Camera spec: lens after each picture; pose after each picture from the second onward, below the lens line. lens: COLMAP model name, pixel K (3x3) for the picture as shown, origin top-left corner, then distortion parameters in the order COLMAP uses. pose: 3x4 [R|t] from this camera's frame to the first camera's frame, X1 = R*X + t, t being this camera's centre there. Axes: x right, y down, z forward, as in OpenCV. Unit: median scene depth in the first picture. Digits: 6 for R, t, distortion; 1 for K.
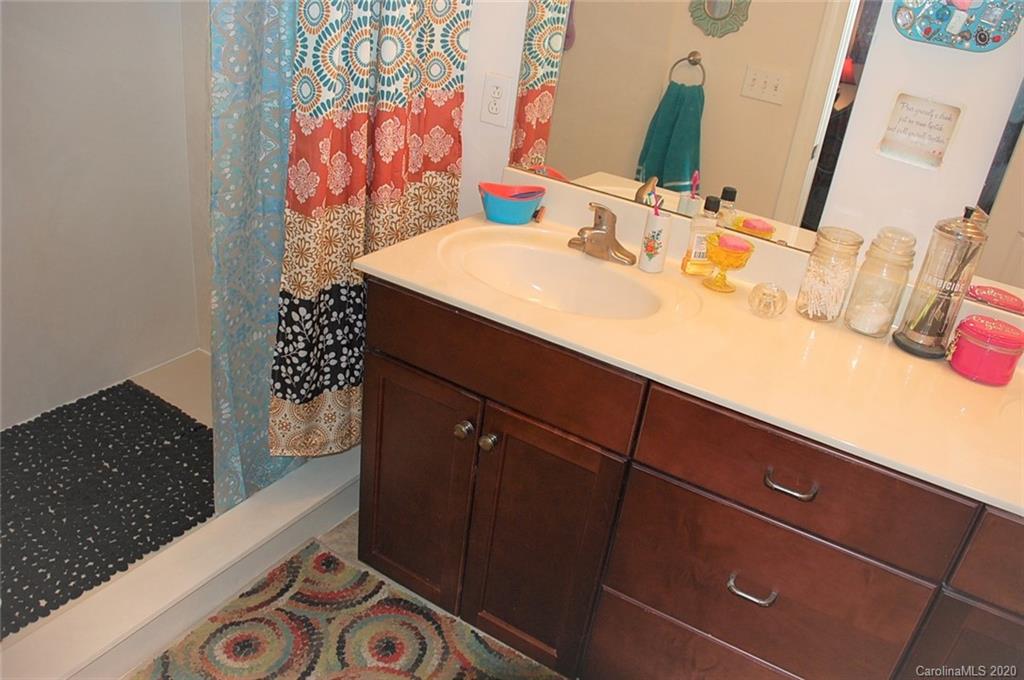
lens RADIAL K [[788.7, 0, 515.0], [0, 788.7, 341.6], [0, 0, 1]] dist [-0.165922, 0.115971]
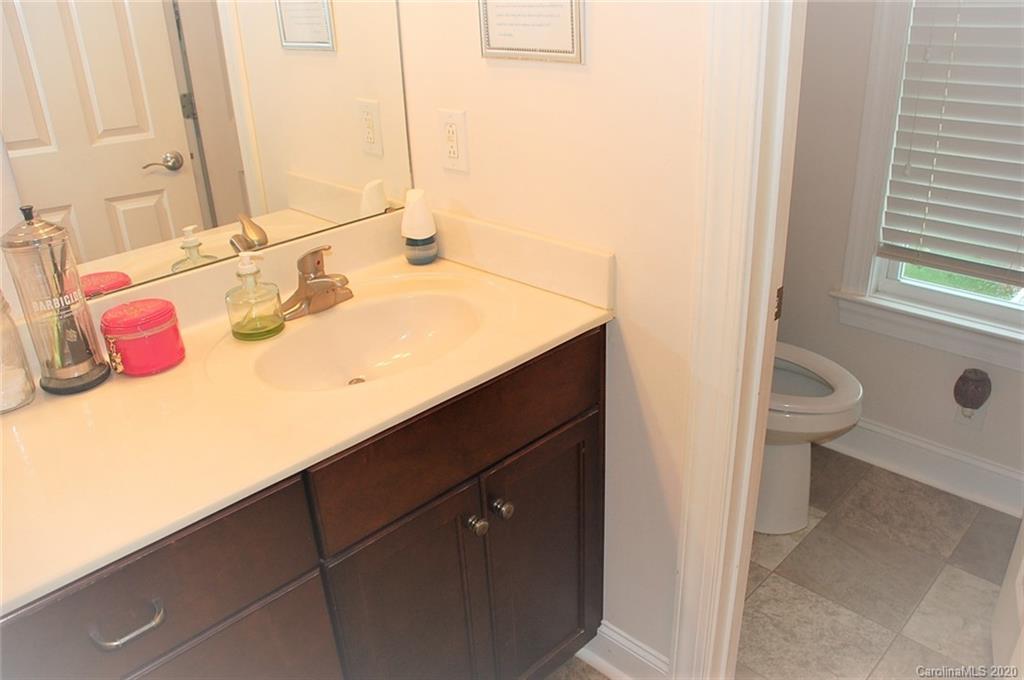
lens RADIAL K [[788.7, 0, 515.0], [0, 788.7, 341.6], [0, 0, 1]] dist [-0.165922, 0.115971]
pose [[0.226047, -0.520439, 0.823435, -0.007645], [0.489905, 0.791370, 0.365686, -0.079863], [-0.841959, 0.320743, 0.433853, 0.205252]]
